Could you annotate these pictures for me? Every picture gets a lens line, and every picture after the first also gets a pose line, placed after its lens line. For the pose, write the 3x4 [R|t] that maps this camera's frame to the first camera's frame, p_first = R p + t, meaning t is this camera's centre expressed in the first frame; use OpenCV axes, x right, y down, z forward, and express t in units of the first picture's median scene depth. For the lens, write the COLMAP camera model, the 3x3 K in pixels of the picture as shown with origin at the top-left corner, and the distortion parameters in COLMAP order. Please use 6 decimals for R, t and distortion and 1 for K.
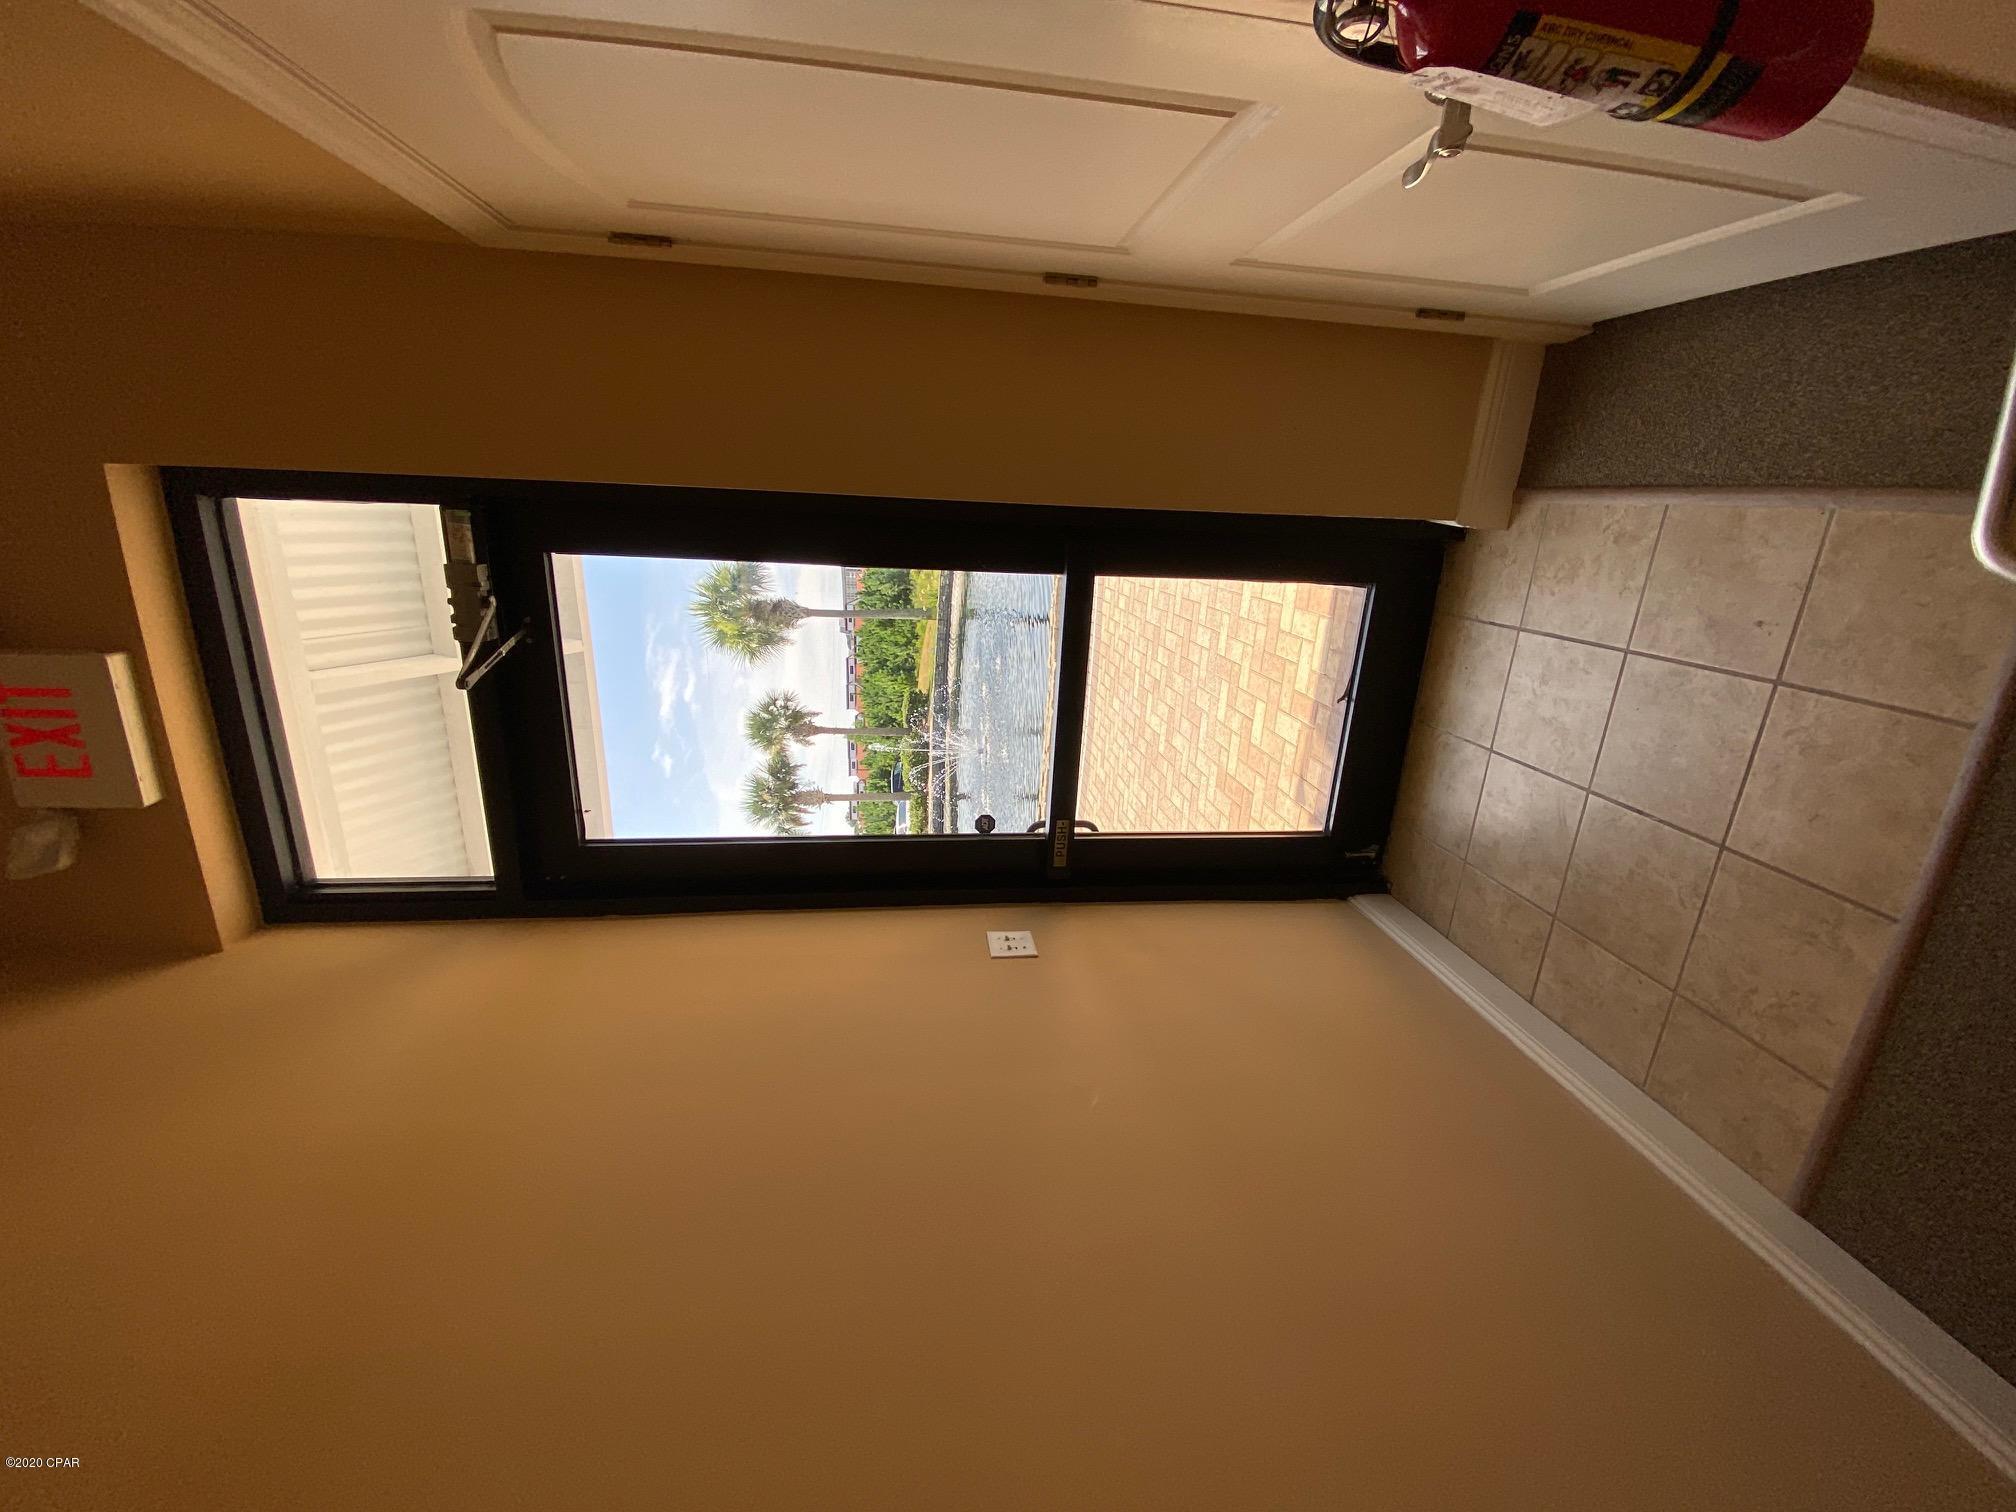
lens RADIAL K [[827.8, 0, 997.8], [0, 827.8, 752.2], [0, 0, 1]] dist [-0.012007, -0.000628]
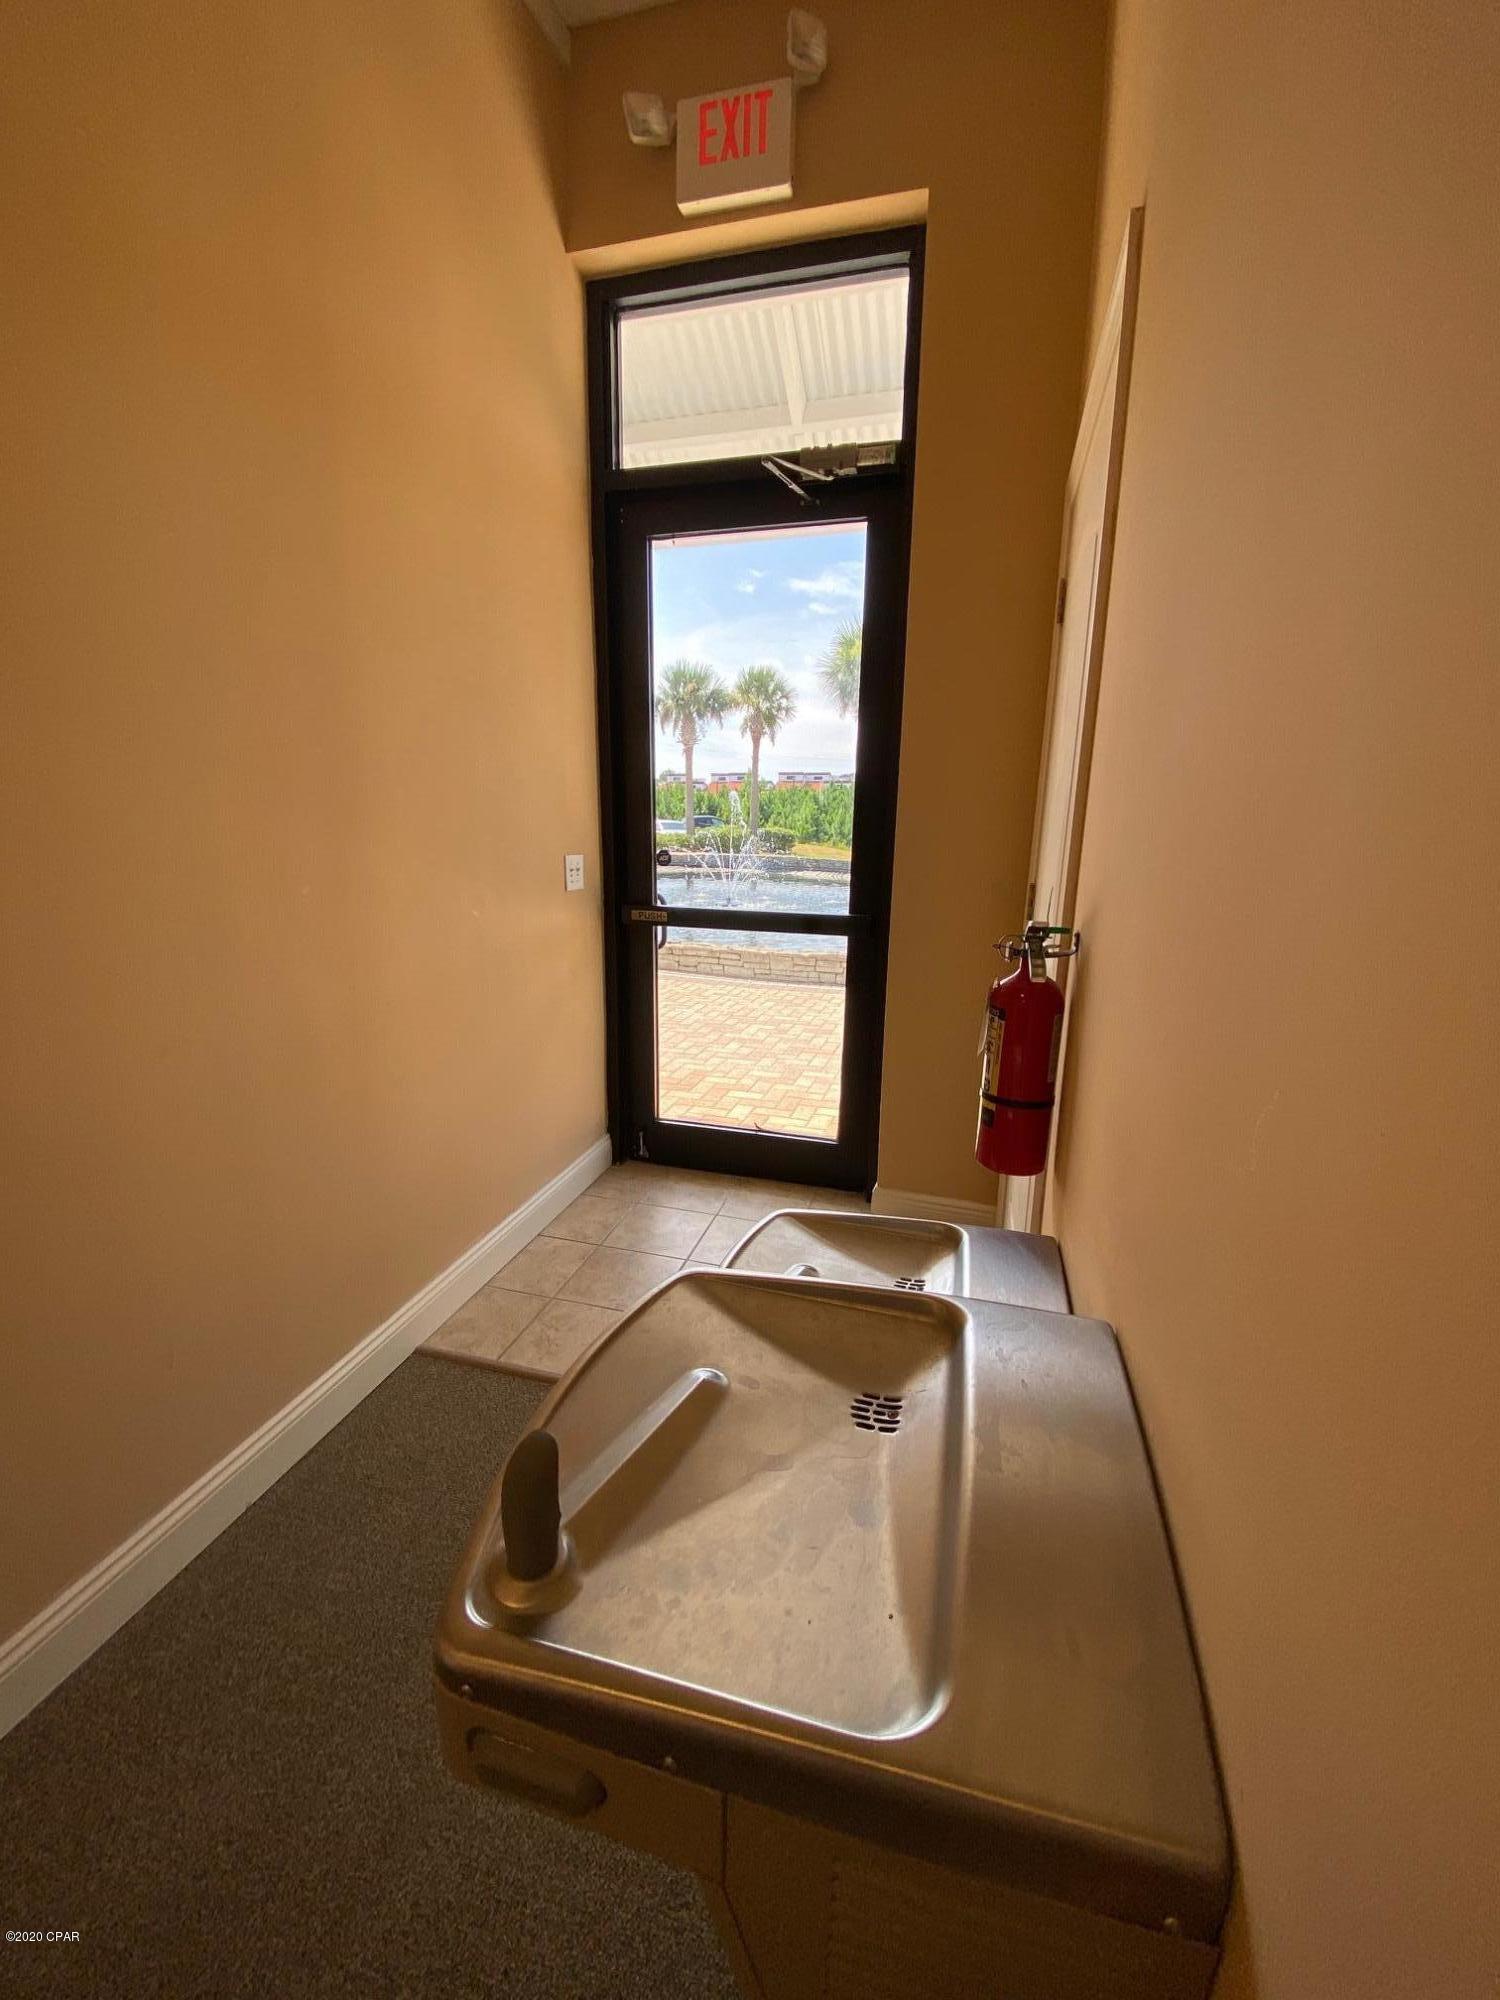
lens RADIAL K [[821.3, 0, 752.8], [0, 821.3, 1008.8], [0, 0, 1]] dist [-0.012007, -0.000628]
pose [[-0.010118, 0.994961, 0.099747, 0.050453], [-0.999699, -0.007838, -0.023232, -0.013796], [-0.022333, -0.099952, 0.994742, -0.174623]]
